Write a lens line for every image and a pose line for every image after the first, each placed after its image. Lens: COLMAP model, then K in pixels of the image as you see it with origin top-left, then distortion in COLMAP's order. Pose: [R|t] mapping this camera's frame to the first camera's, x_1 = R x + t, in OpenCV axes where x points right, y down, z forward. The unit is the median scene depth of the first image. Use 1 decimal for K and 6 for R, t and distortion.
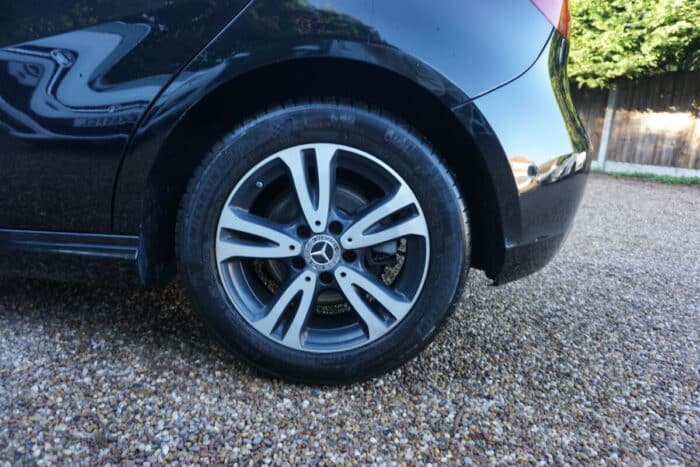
lens RADIAL K [[468.9, 0, 349.4], [0, 468.9, 228.9], [0, 0, 1]] dist [-0.051291, 0.040026]
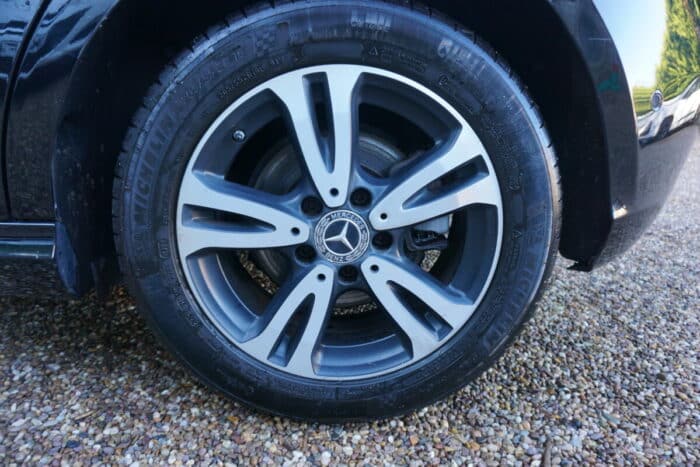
lens RADIAL K [[468.9, 0, 349.4], [0, 468.9, 228.9], [0, 0, 1]] dist [-0.051291, 0.040026]
pose [[0.998380, -0.040265, 0.040210, -0.070982], [0.036476, 0.995194, 0.090873, -0.018941], [-0.043676, -0.089259, 0.995050, 0.338045]]
